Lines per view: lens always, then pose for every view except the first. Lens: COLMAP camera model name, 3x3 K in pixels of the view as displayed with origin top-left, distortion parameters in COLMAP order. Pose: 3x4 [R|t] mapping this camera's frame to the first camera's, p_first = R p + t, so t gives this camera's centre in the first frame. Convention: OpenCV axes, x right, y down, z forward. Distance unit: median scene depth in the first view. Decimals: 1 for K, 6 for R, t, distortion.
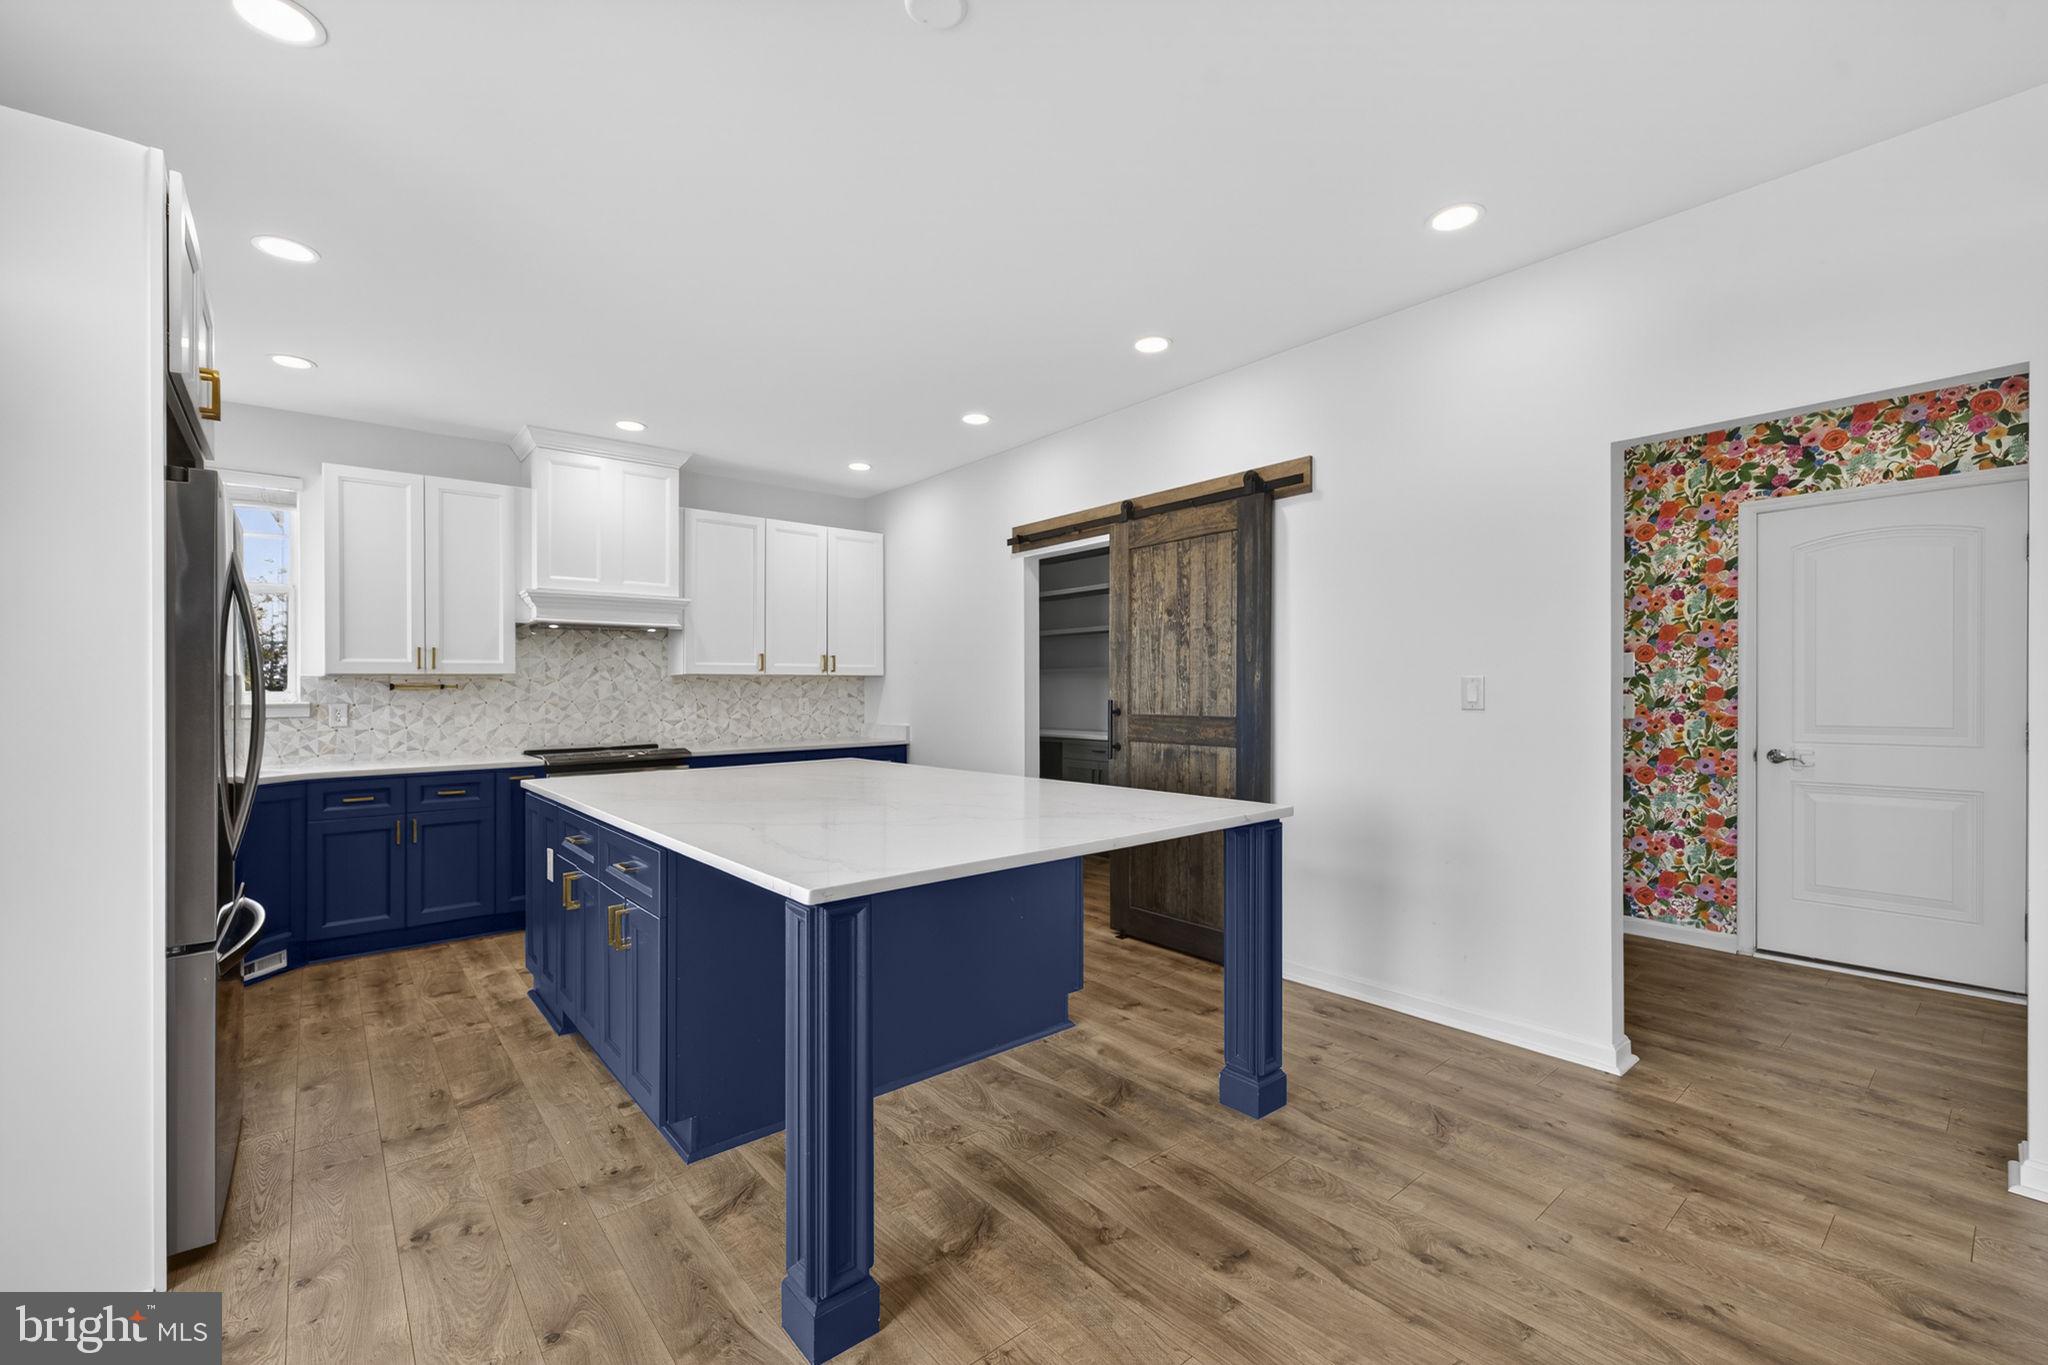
lens RADIAL K [[866.1, 0, 1023.1], [0, 866.1, 688.9], [0, 0, 1]] dist [0.007461, -0.002796]
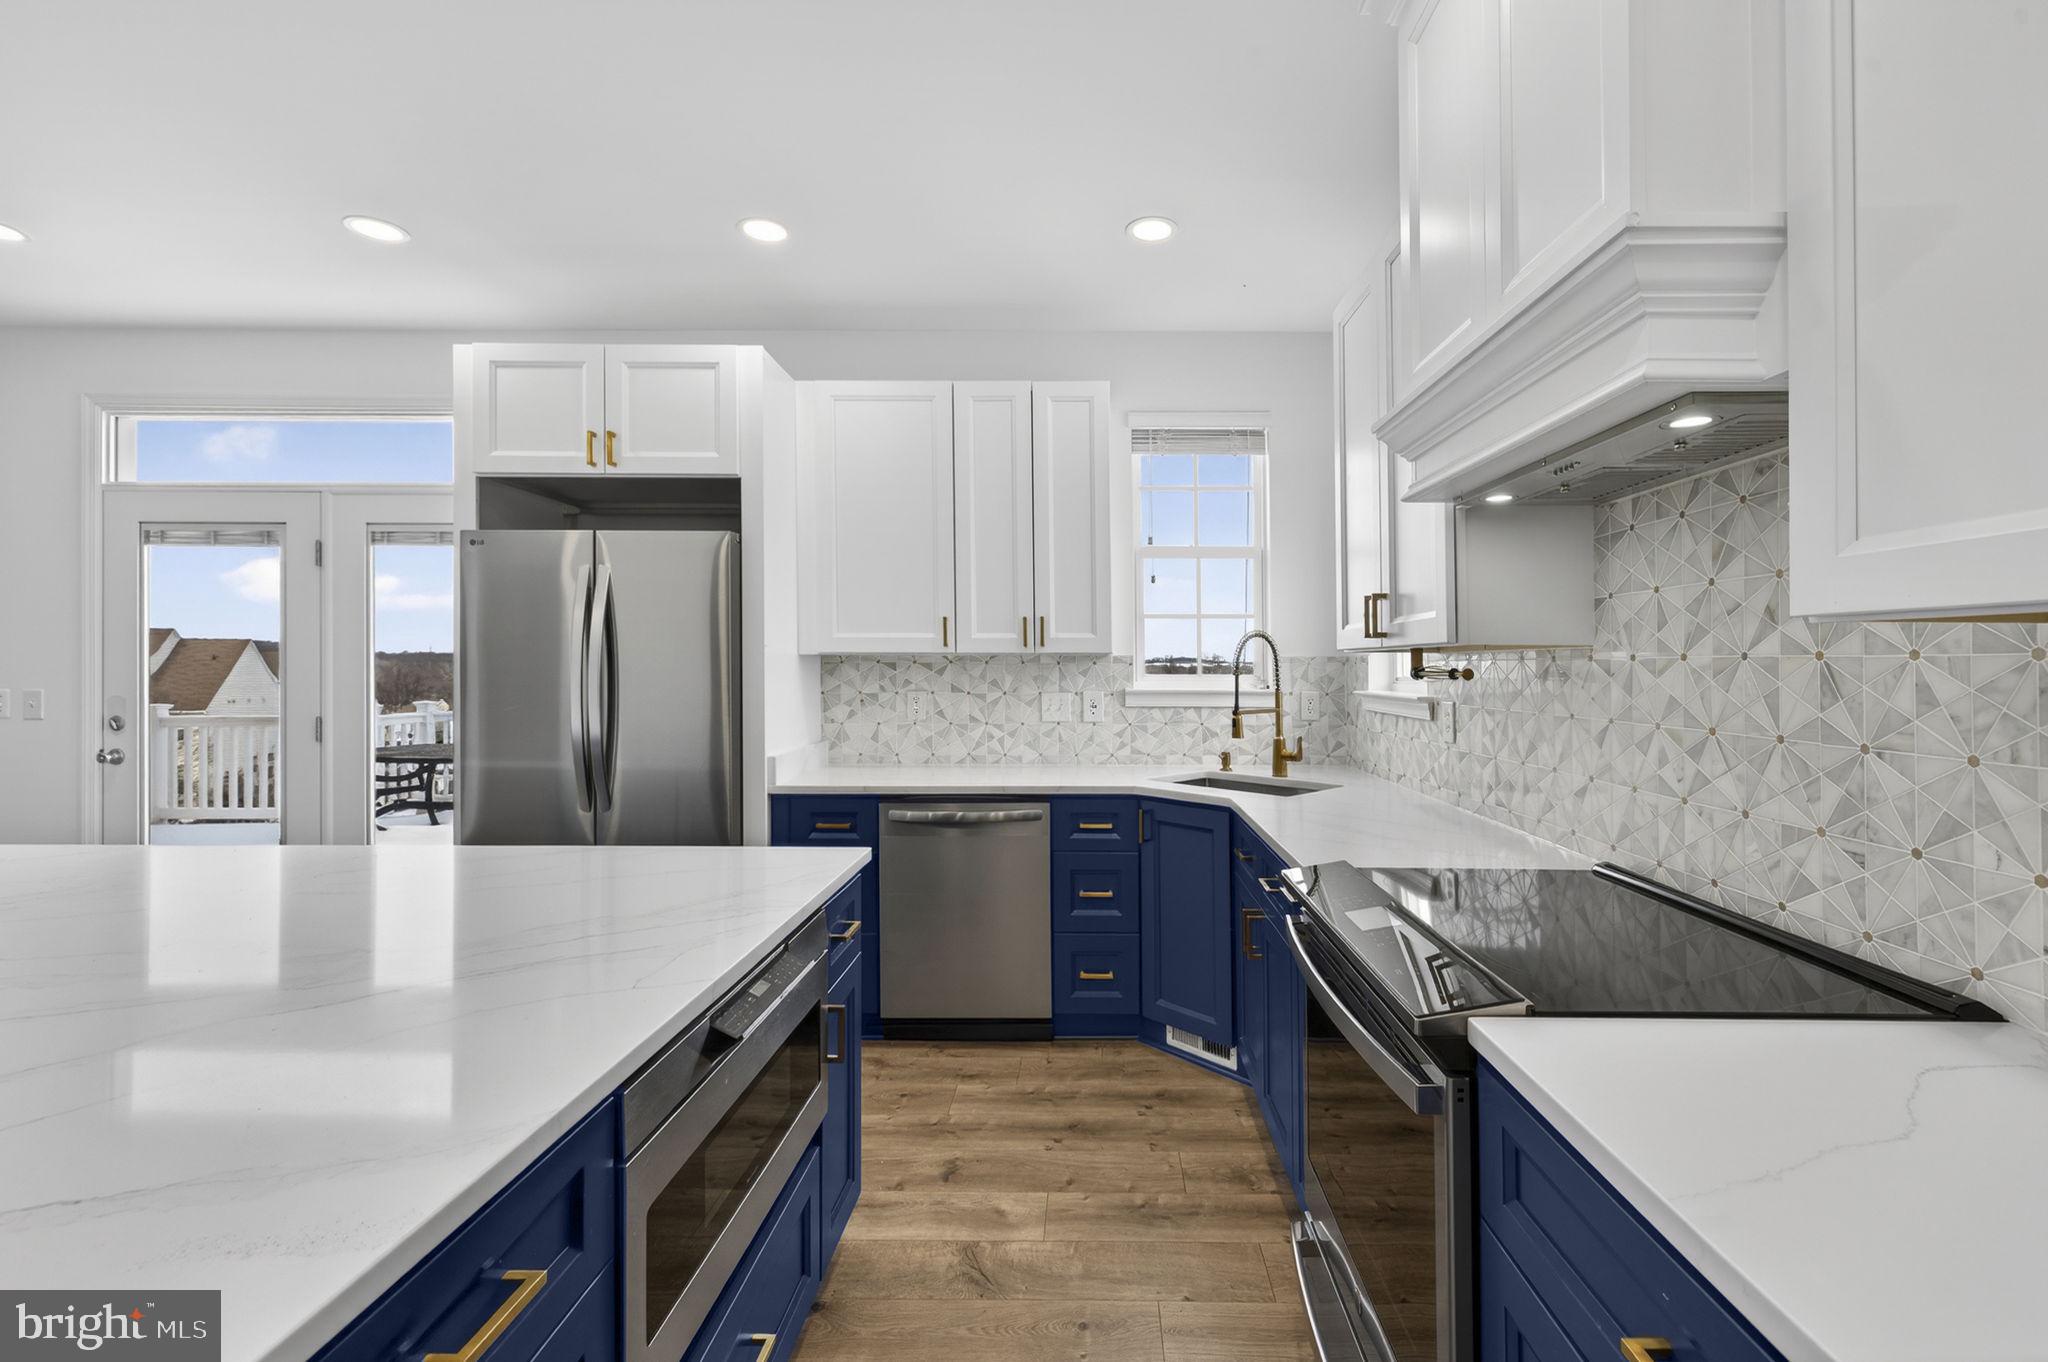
lens RADIAL K [[866.1, 0, 1073.7], [0, 866.1, 666.7], [0, 0, 1]] dist [0.007461, -0.002796]
pose [[-0.630037, 0.007893, -0.776525, -0.210969], [0.002870, 0.999965, 0.007835, -0.012046], [0.776559, 0.002708, -0.630038, 1.281120]]
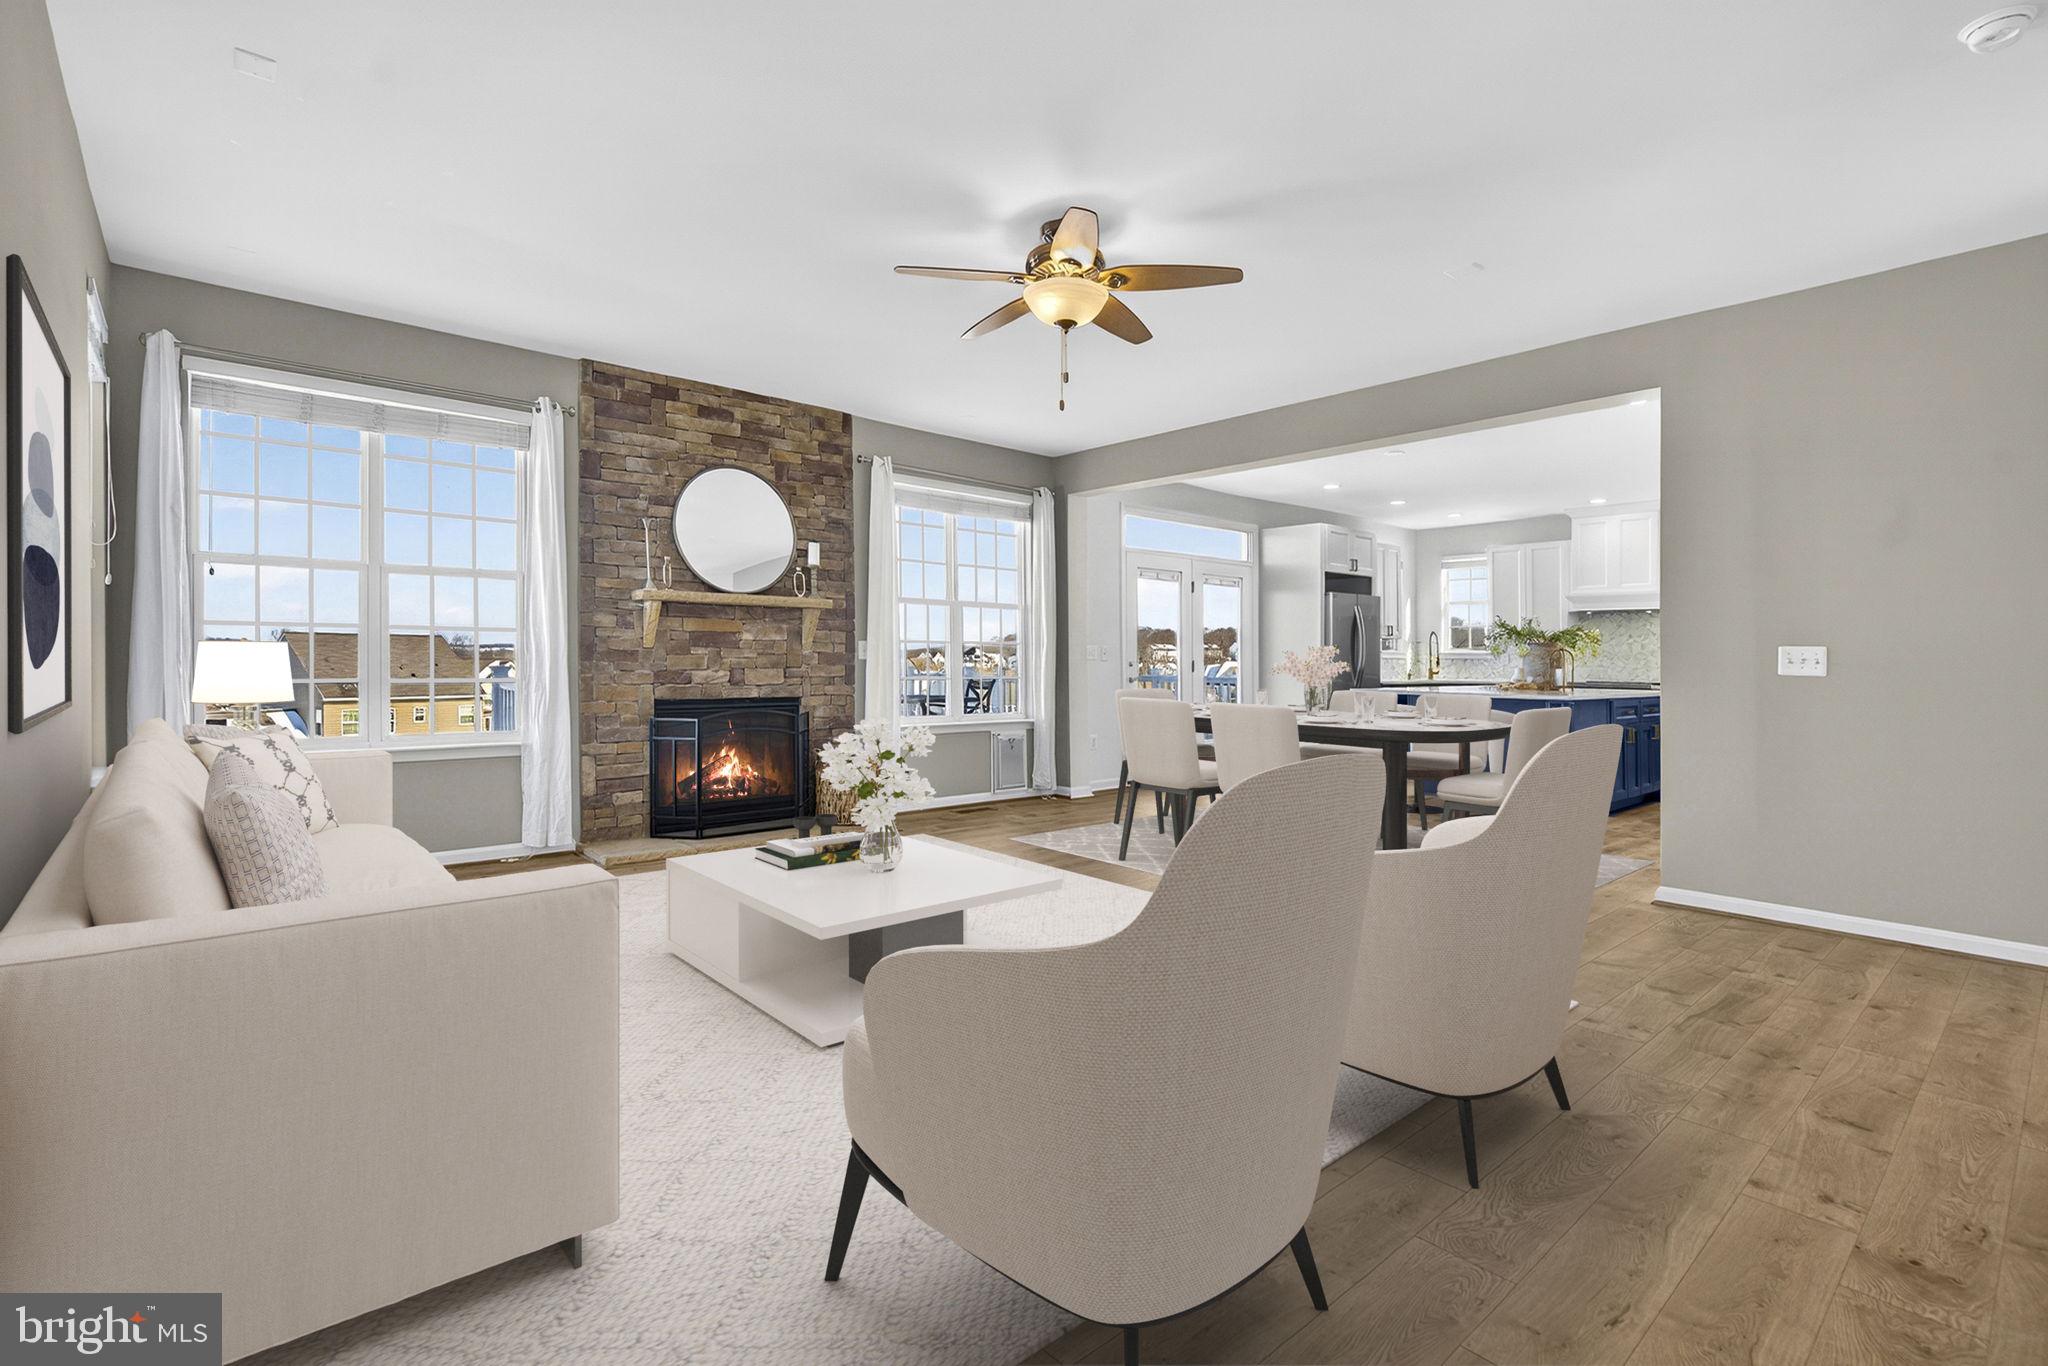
lens RADIAL K [[931.3, 0, 1042.8], [0, 931.3, 649.3], [0, 0, 1]] dist [0.001133, 0.001078]
pose [[0.041746, 0.000467, -0.999128, 1.641172], [-0.005333, 0.999986, 0.000245, 0.016979], [0.999114, 0.005318, 0.041748, -0.275656]]
